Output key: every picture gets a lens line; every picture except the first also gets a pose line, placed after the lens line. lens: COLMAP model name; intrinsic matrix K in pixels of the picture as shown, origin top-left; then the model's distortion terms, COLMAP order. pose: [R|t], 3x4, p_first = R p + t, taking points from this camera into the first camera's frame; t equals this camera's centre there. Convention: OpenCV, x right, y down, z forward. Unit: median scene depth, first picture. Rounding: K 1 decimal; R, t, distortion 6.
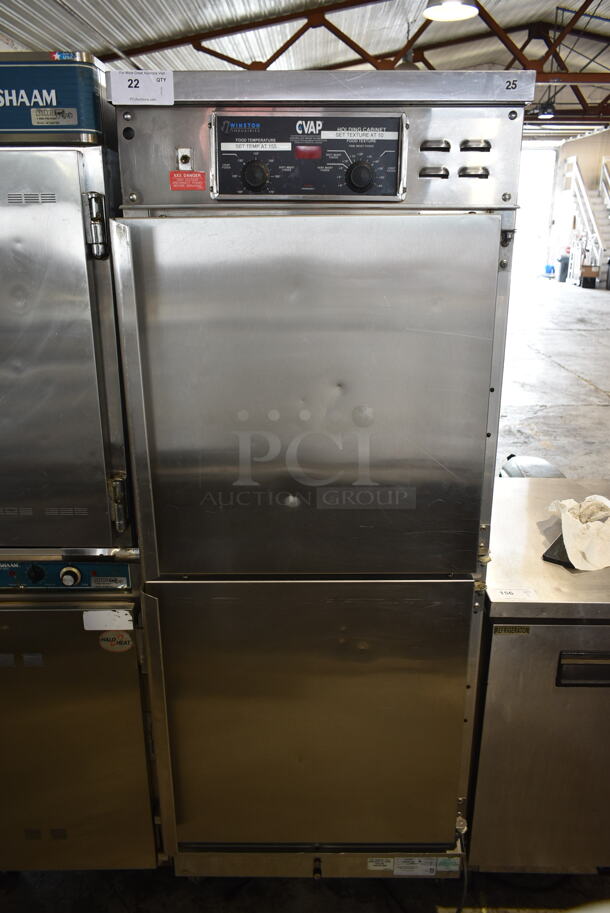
lens RADIAL K [[694.8, 0, 303.5], [0, 694.8, 455.0], [0, 0, 1]] dist [-0.029404, 0.013847]
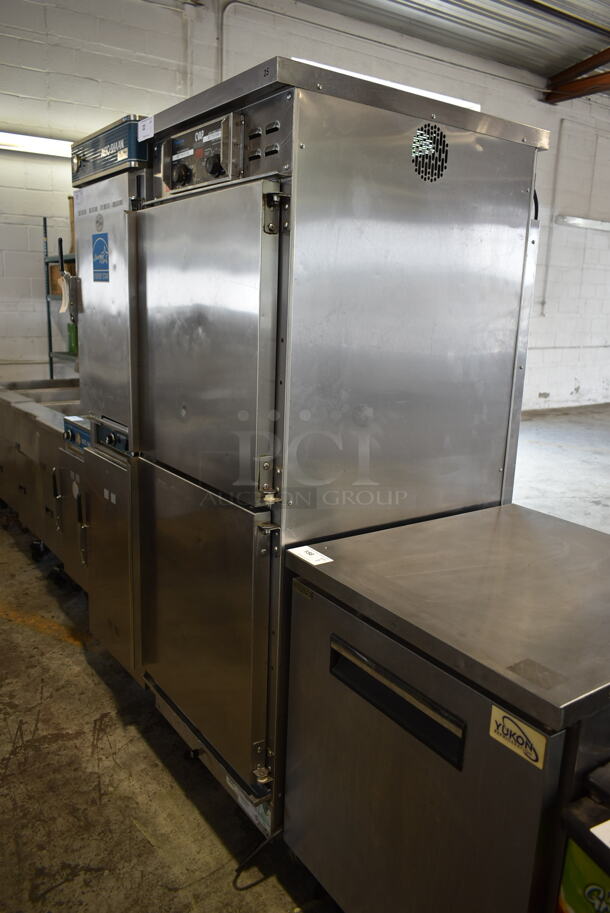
lens RADIAL K [[694.8, 0, 298.9], [0, 694.8, 455.6], [0, 0, 1]] dist [-0.029404, 0.013847]
pose [[0.578648, 0.198896, -0.790953, 1.351764], [-0.286419, 0.957594, 0.031261, 0.044035], [0.763630, 0.208455, 0.611077, 0.430218]]
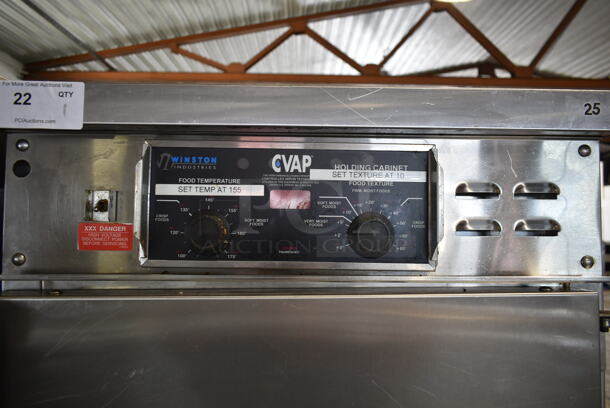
lens RADIAL K [[464.2, 0, 300.9], [0, 464.2, 201.6], [0, 0, 1]] dist [-0.029404, 0.013847]
pose [[0.998866, 0.007358, 0.047034, -0.003545], [0.009264, 0.939051, -0.343654, -0.285021], [-0.046696, 0.343700, 0.937918, 0.590316]]
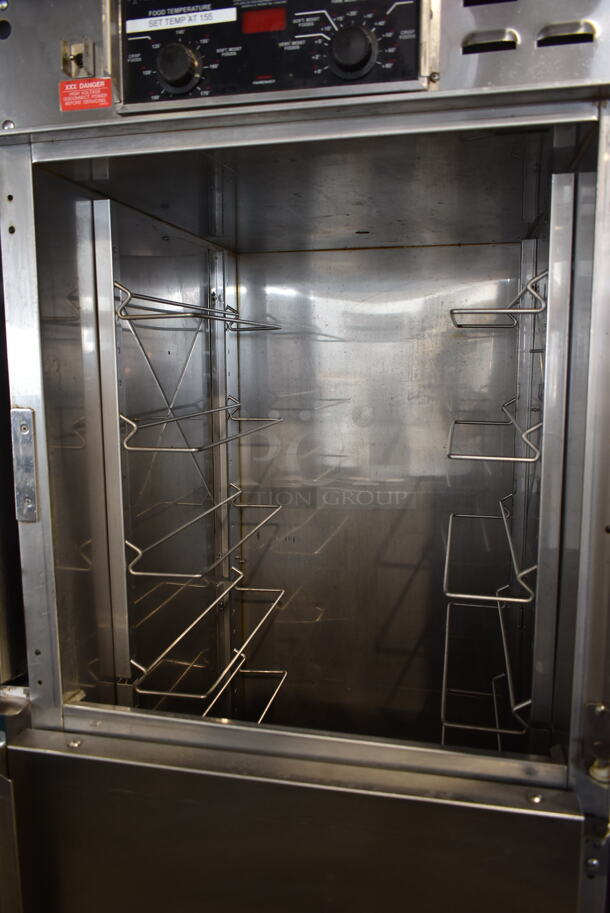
lens RADIAL K [[694.8, 0, 306.6], [0, 694.8, 452.5], [0, 0, 1]] dist [-0.029404, 0.013847]
pose [[0.980767, 0.022533, -0.193879, 0.162920], [-0.055055, 0.984917, -0.164034, 0.015032], [0.187259, 0.171553, 0.967214, 0.506293]]
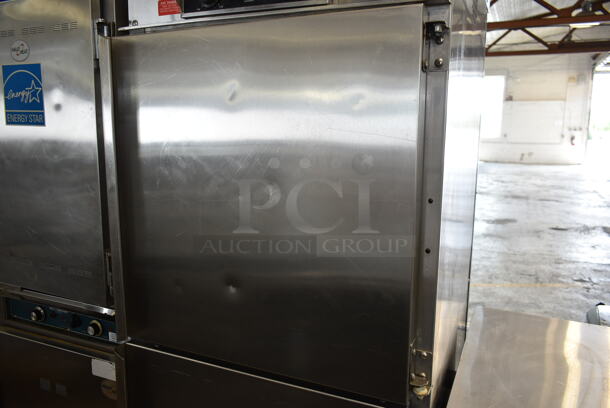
lens RADIAL K [[464.2, 0, 309.7], [0, 464.2, 202.3], [0, 0, 1]] dist [-0.029404, 0.013847]
pose [[0.916321, 0.076349, -0.393100, 0.411814], [-0.140145, 0.980718, -0.136202, 0.014648], [0.375121, 0.179896, 0.909352, 0.433545]]
